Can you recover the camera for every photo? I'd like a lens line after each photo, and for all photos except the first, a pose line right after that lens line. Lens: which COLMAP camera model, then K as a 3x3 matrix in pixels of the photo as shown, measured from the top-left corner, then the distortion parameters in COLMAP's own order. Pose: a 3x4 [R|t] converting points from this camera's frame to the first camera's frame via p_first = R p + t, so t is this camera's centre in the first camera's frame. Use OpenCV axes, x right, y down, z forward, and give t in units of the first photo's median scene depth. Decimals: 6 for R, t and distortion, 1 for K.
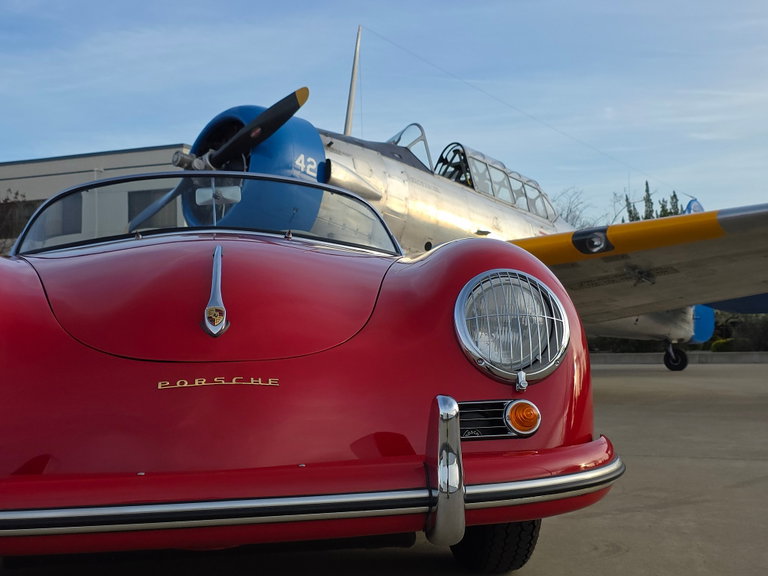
lens RADIAL K [[1028.0, 0, 386.0], [0, 1028.0, 287.9], [0, 0, 1]] dist [0.088968, 0.000000]
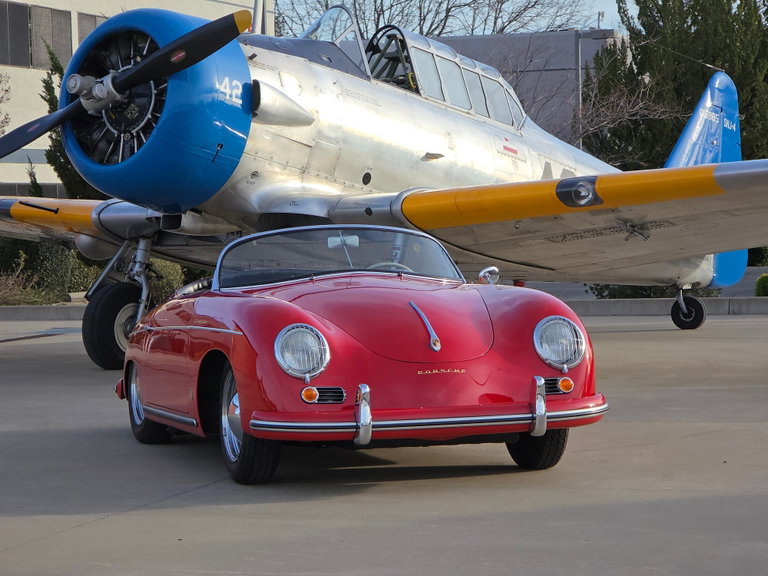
lens RADIAL K [[2540.6, 0, 383.9], [0, 2540.6, 290.2], [0, 0, 1]] dist [0.212535, 0.000000]
pose [[0.991044, -0.008346, 0.133273, -0.236988], [-0.001643, 0.997207, 0.074665, -0.117287], [-0.133524, -0.074216, 0.988263, -1.048013]]
